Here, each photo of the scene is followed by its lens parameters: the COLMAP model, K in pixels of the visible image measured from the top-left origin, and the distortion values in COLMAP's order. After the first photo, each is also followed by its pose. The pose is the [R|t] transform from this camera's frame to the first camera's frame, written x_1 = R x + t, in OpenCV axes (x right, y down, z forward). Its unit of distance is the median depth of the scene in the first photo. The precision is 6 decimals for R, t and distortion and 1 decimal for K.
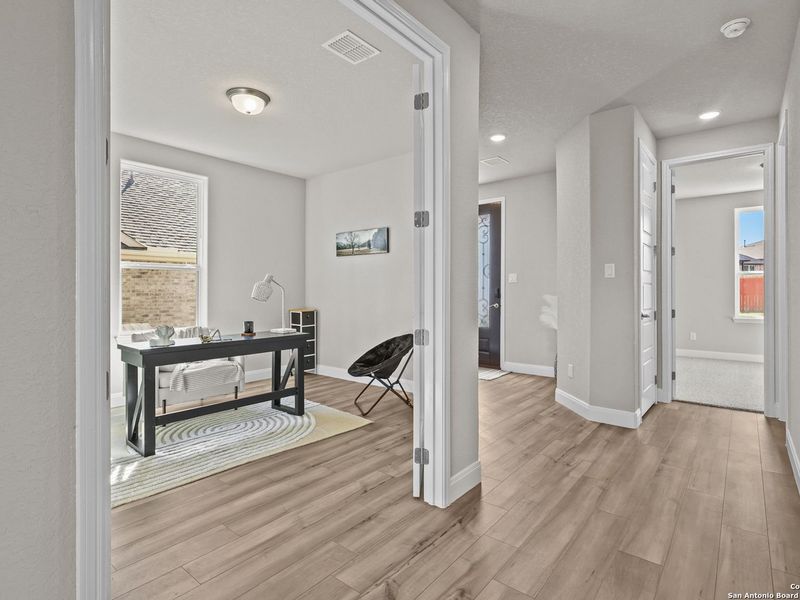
lens RADIAL K [[418.8, 0, 415.4], [0, 418.8, 289.1], [0, 0, 1]] dist [-0.003196, -0.000653]
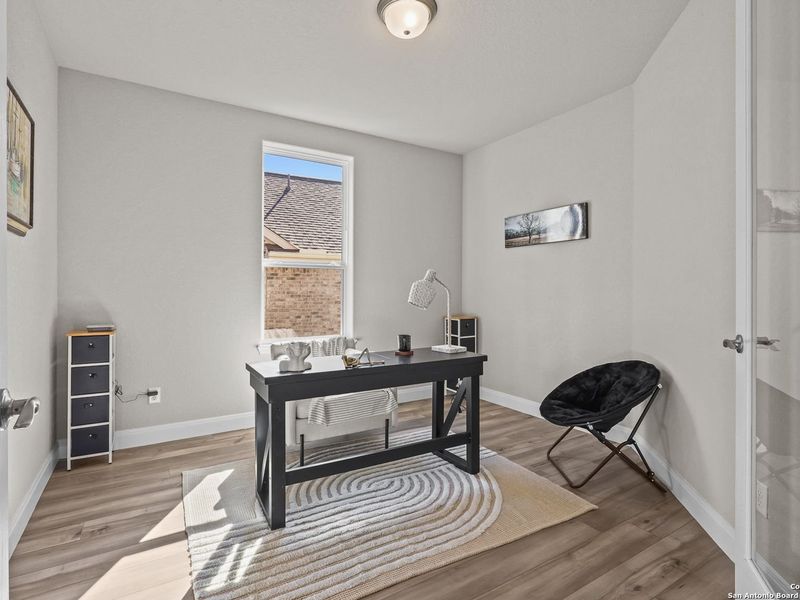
lens RADIAL K [[415.4, 0, 397.9], [0, 415.4, 287.8], [0, 0, 1]] dist [-0.001797, -0.000366]
pose [[0.937880, -0.002056, -0.346955, -0.152678], [-0.000634, 0.999971, -0.007638, 0.000817], [0.346960, 0.007383, 0.937851, 0.308462]]
